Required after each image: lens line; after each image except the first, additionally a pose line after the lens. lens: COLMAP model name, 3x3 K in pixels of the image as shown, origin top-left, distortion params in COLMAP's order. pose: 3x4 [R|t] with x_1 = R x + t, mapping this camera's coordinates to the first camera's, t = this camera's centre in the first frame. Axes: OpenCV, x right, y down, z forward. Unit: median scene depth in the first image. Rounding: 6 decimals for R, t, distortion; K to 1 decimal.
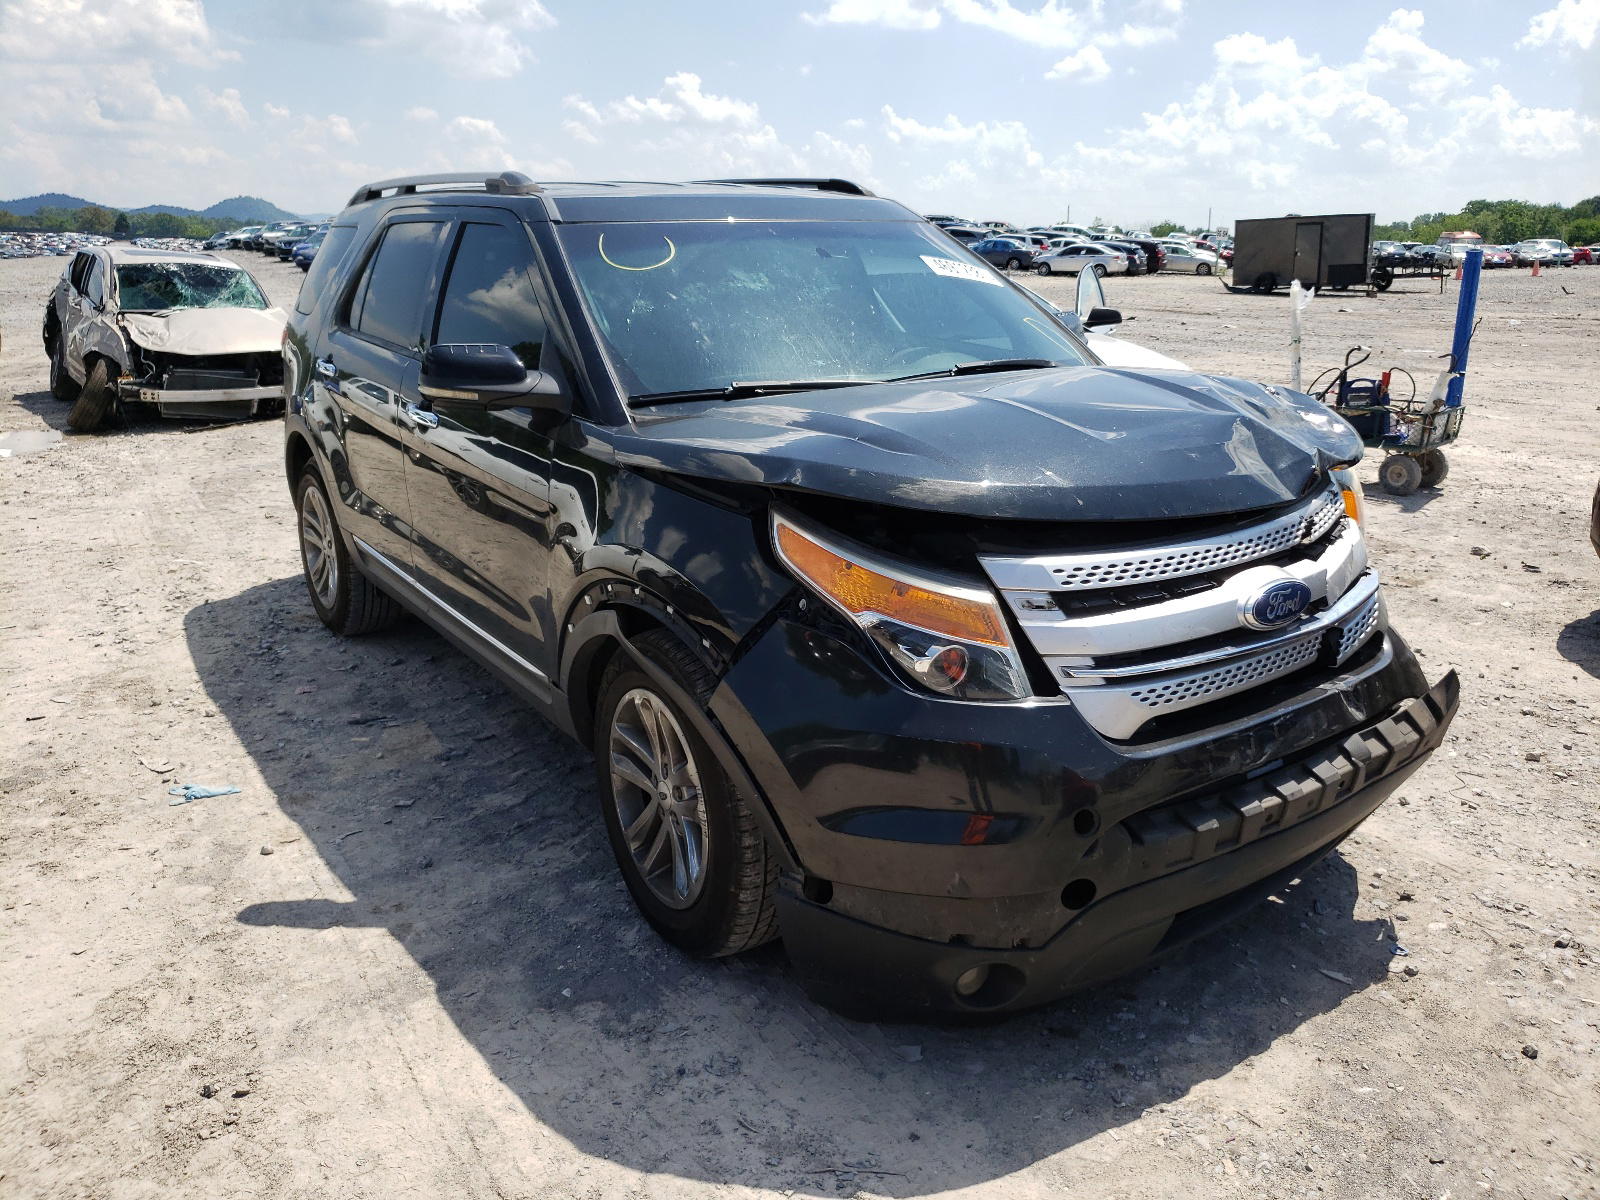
lens RADIAL K [[1207.9, 0, 802.8], [0, 1207.9, 636.0], [0, 0, 1]] dist [0.001609, -0.001158]
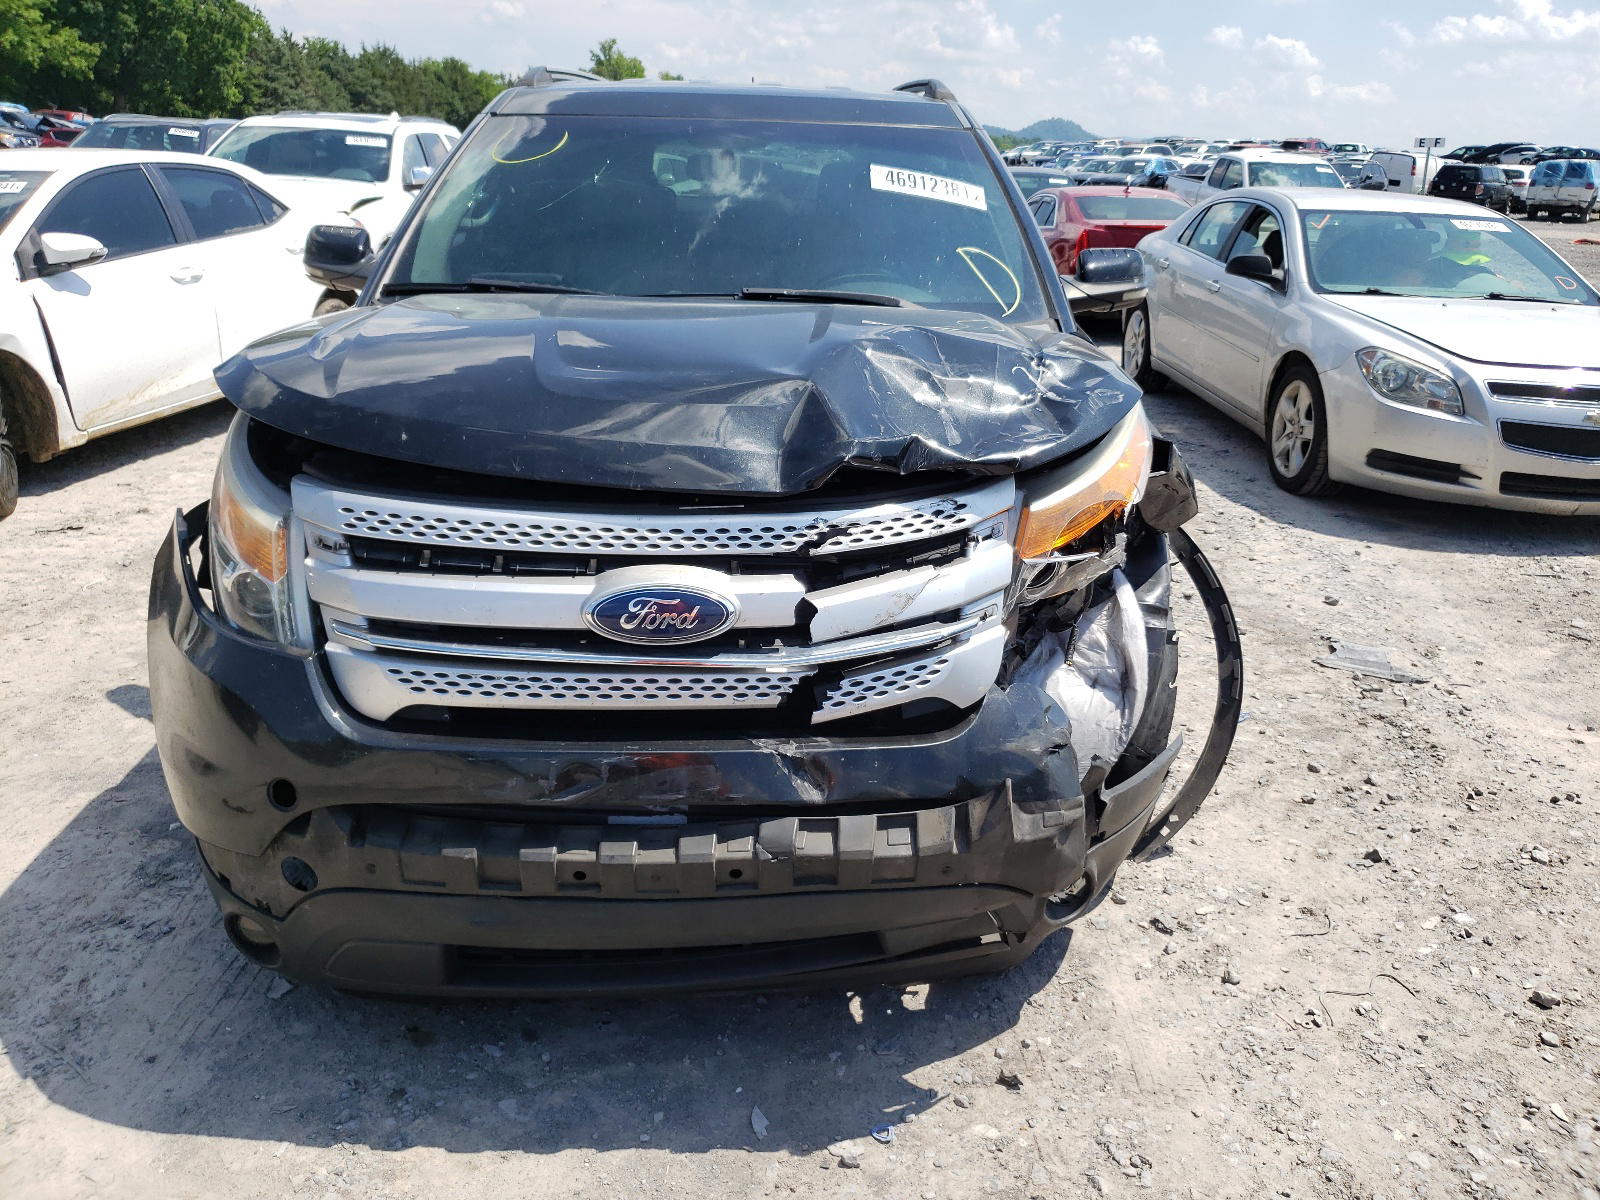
lens RADIAL K [[1211.9, 0, 800.0], [0, 1211.9, 600.0], [0, 0, 1]] dist [0.008534, -0.005788]
pose [[0.837790, 0.217158, -0.500949, 0.833569], [-0.203760, 0.975570, 0.082133, -0.115044], [0.506546, 0.033264, 0.861571, 0.370799]]
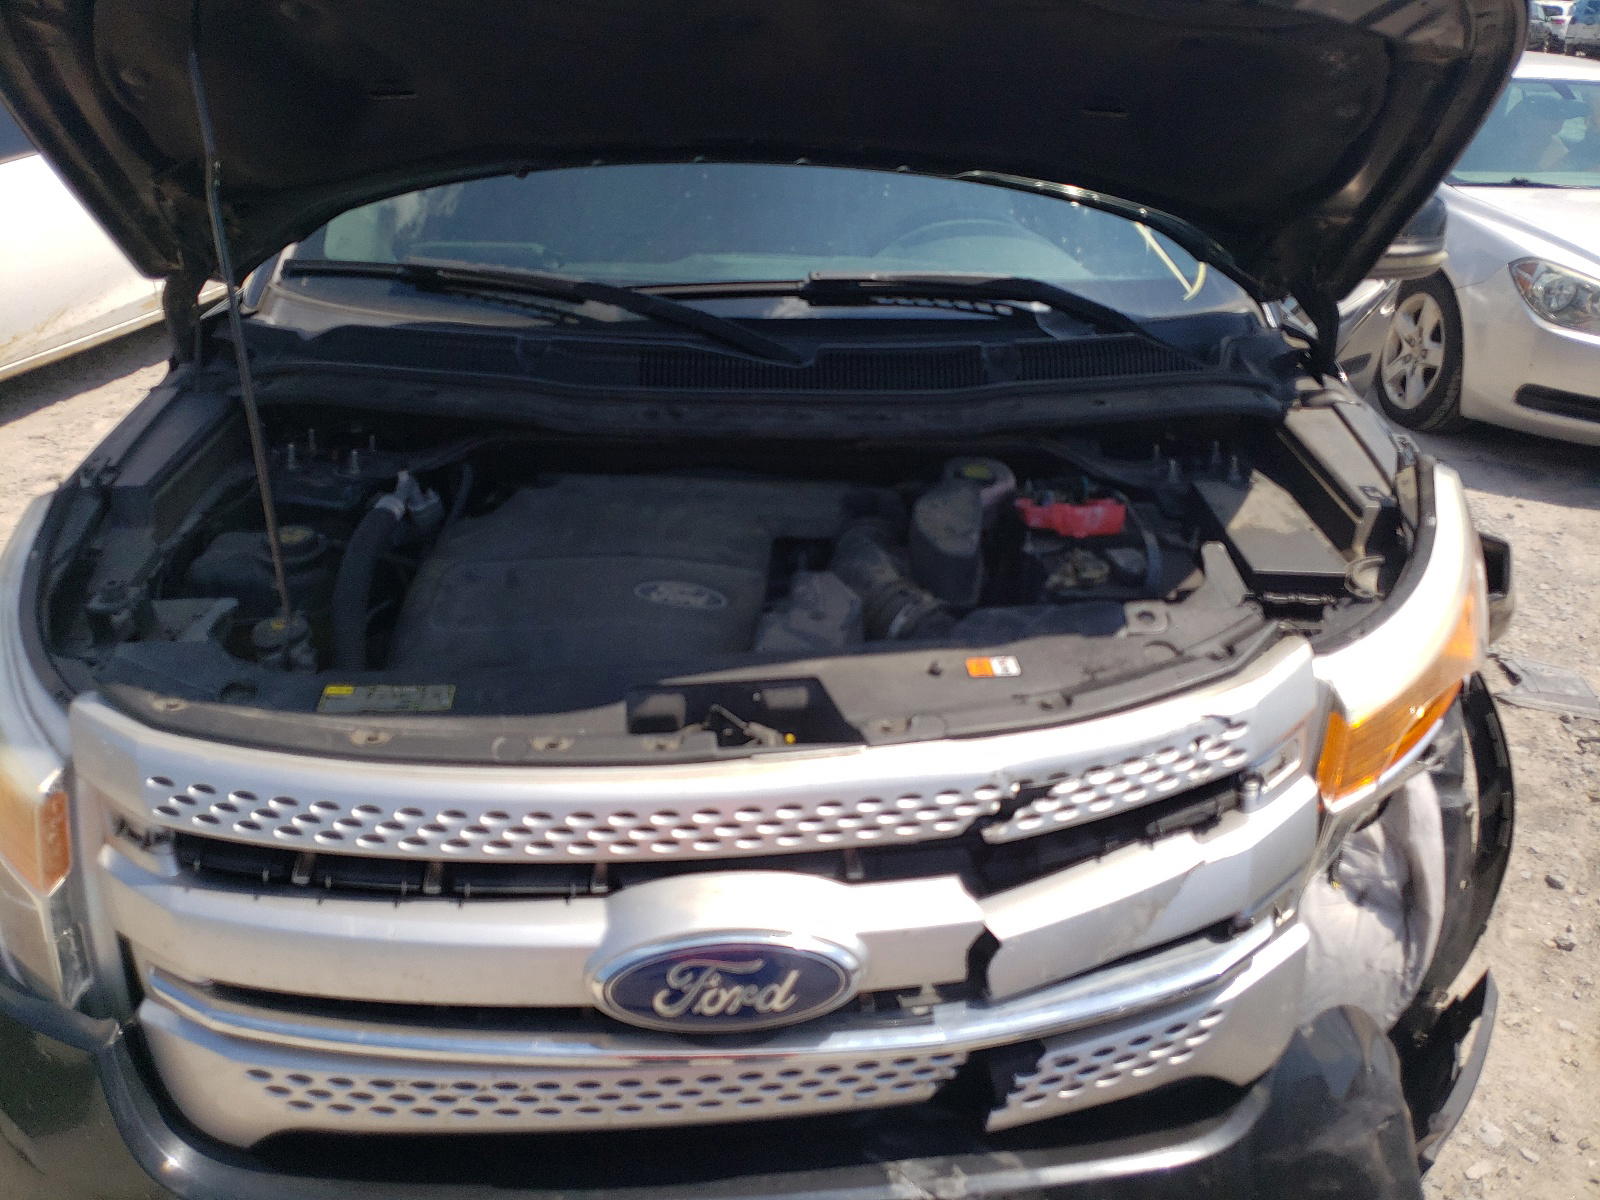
lens RADIAL K [[1258.2, 0, 772.6], [0, 1258.2, 600.1], [0, 0, 1]] dist [0.005957, 0.007809]
pose [[0.829325, 0.254674, -0.497354, 0.580678], [-0.193433, 0.965909, 0.172055, -0.229236], [0.524217, -0.046485, 0.850315, 0.622328]]
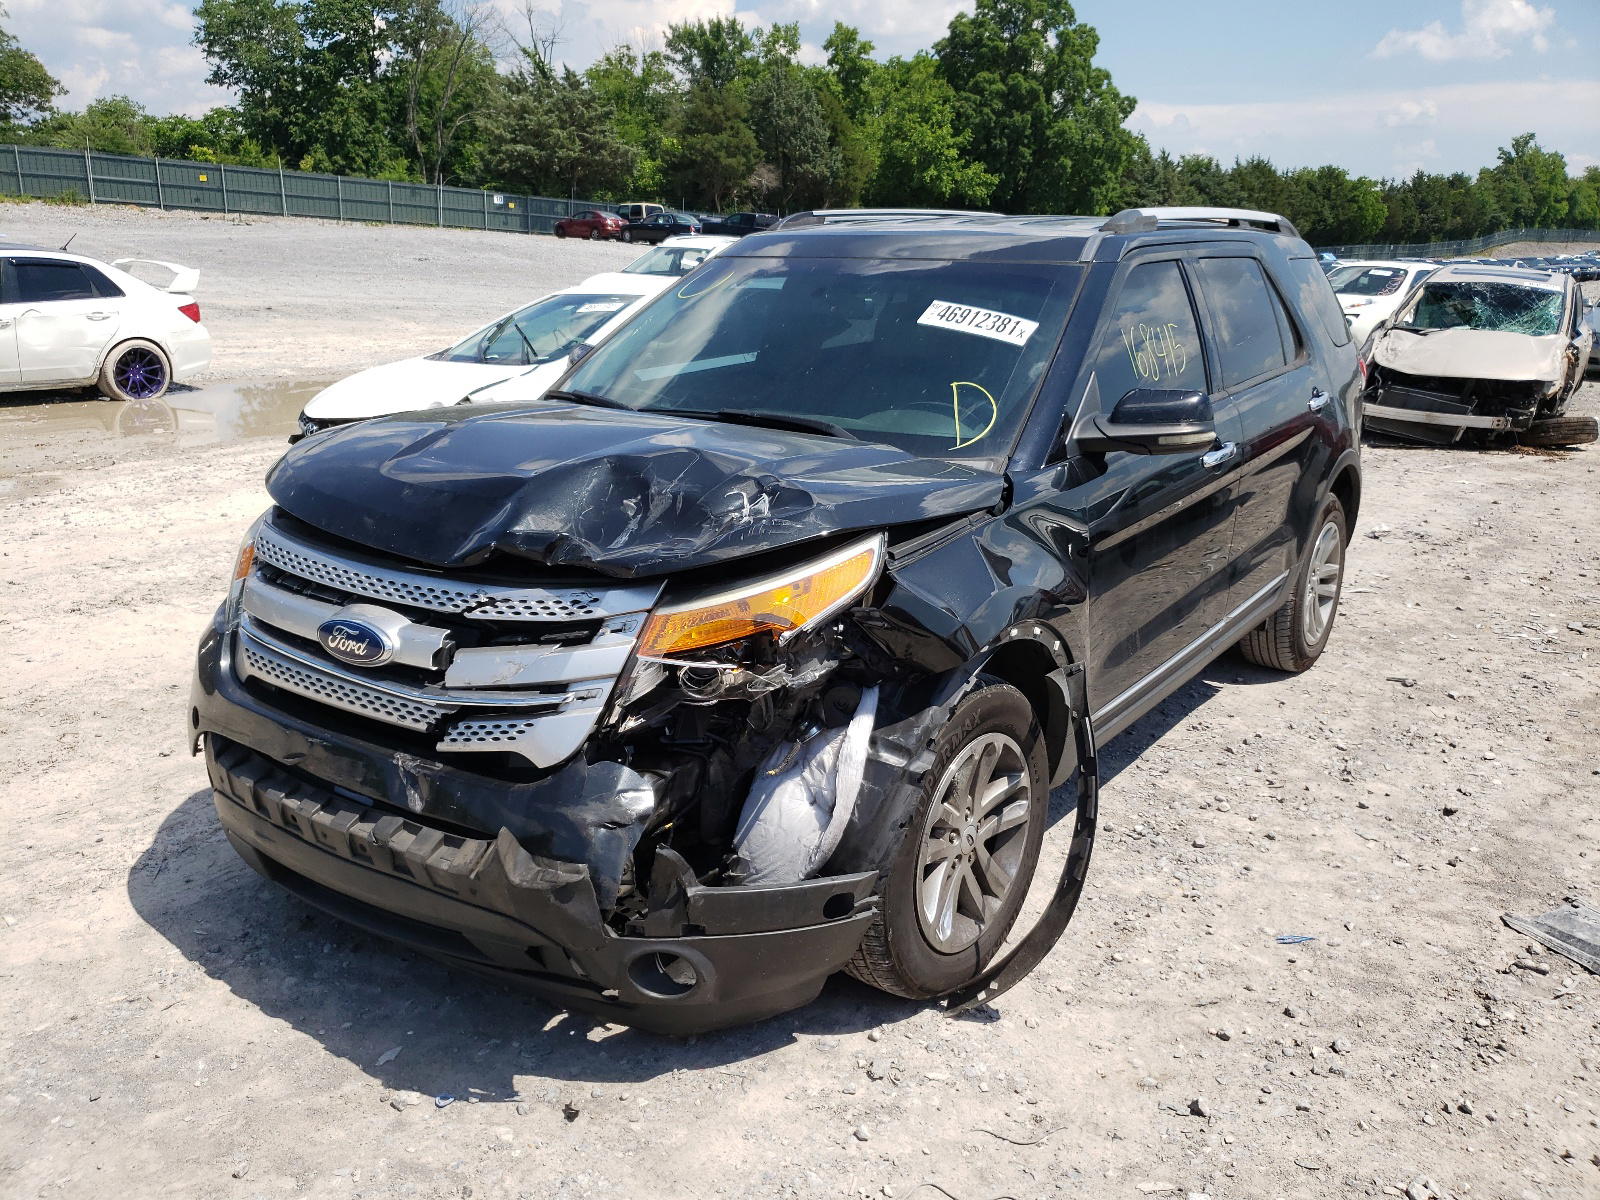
lens RADIAL K [[1194.7, 0, 803.5], [0, 1194.7, 677.3], [0, 0, 1]] dist [0.000398, 0.000988]
pose [[0.345943, 0.326805, -0.879501, 1.390474], [-0.305281, 0.925579, 0.223847, -0.333394], [0.887202, 0.191056, 0.419965, 0.899118]]
